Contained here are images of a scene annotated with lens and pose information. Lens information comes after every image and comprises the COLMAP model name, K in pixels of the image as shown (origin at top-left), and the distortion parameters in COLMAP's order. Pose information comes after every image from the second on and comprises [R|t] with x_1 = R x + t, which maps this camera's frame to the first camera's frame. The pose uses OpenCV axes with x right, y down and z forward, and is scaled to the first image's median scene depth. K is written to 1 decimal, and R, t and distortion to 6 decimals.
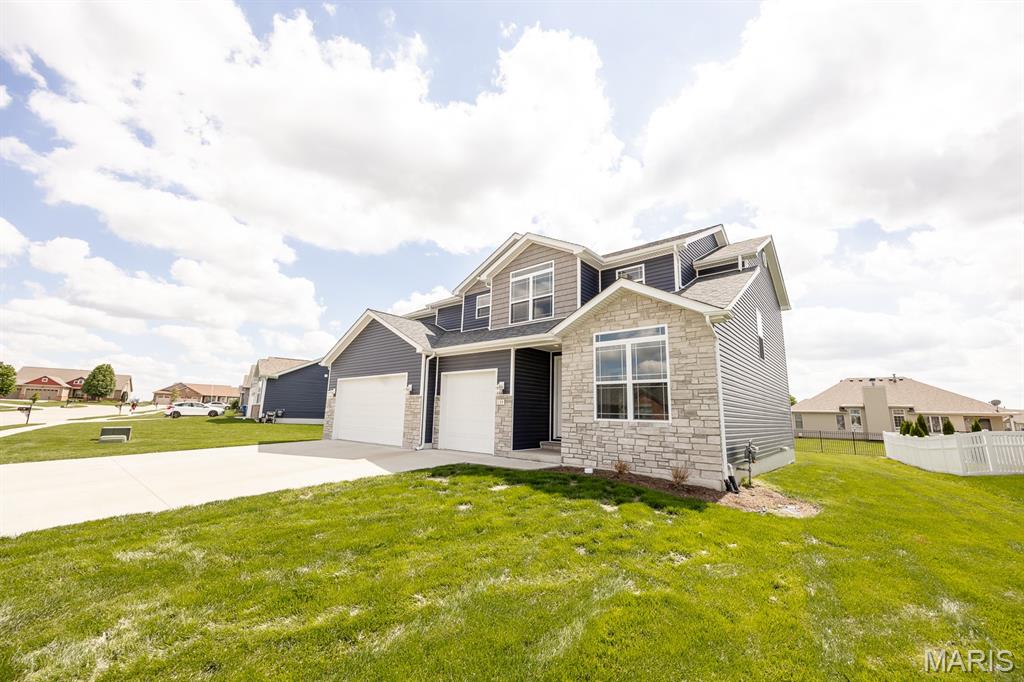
lens RADIAL K [[403.9, 0, 512.0], [0, 403.9, 341.0], [0, 0, 1]] dist [-0.000001, 0.000179]
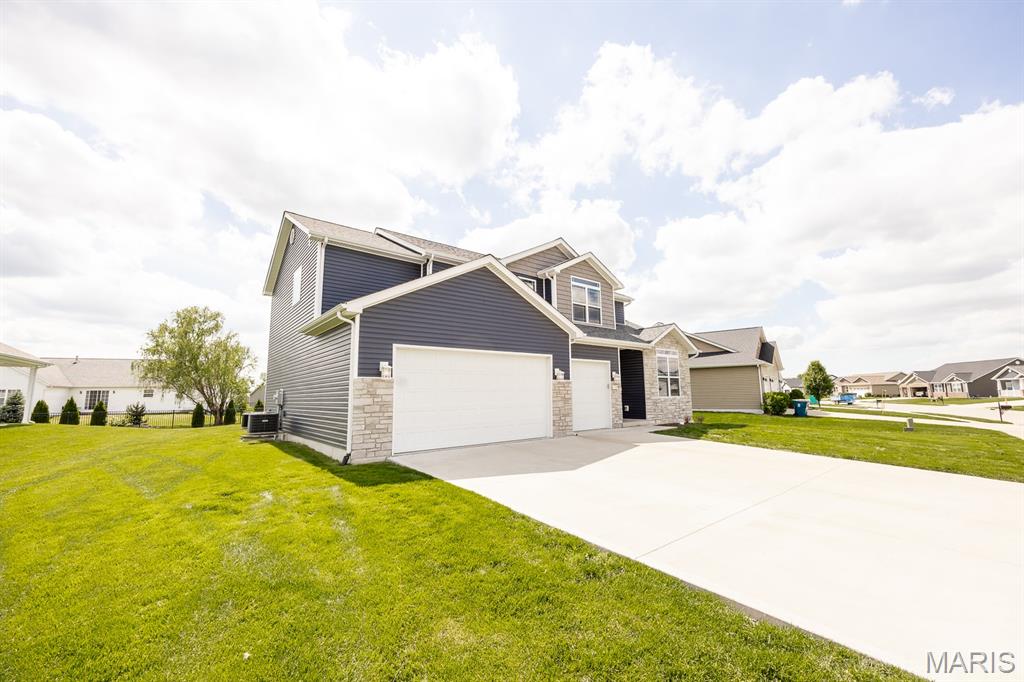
lens RADIAL K [[403.9, 0, 512.0], [0, 403.9, 341.0], [0, 0, 1]] dist [-0.000001, 0.000179]
pose [[0.177155, 0.094784, 0.979608, -1.294783], [-0.166844, 0.983837, -0.065021, 0.135296], [-0.969938, -0.151923, 0.190106, 1.023647]]
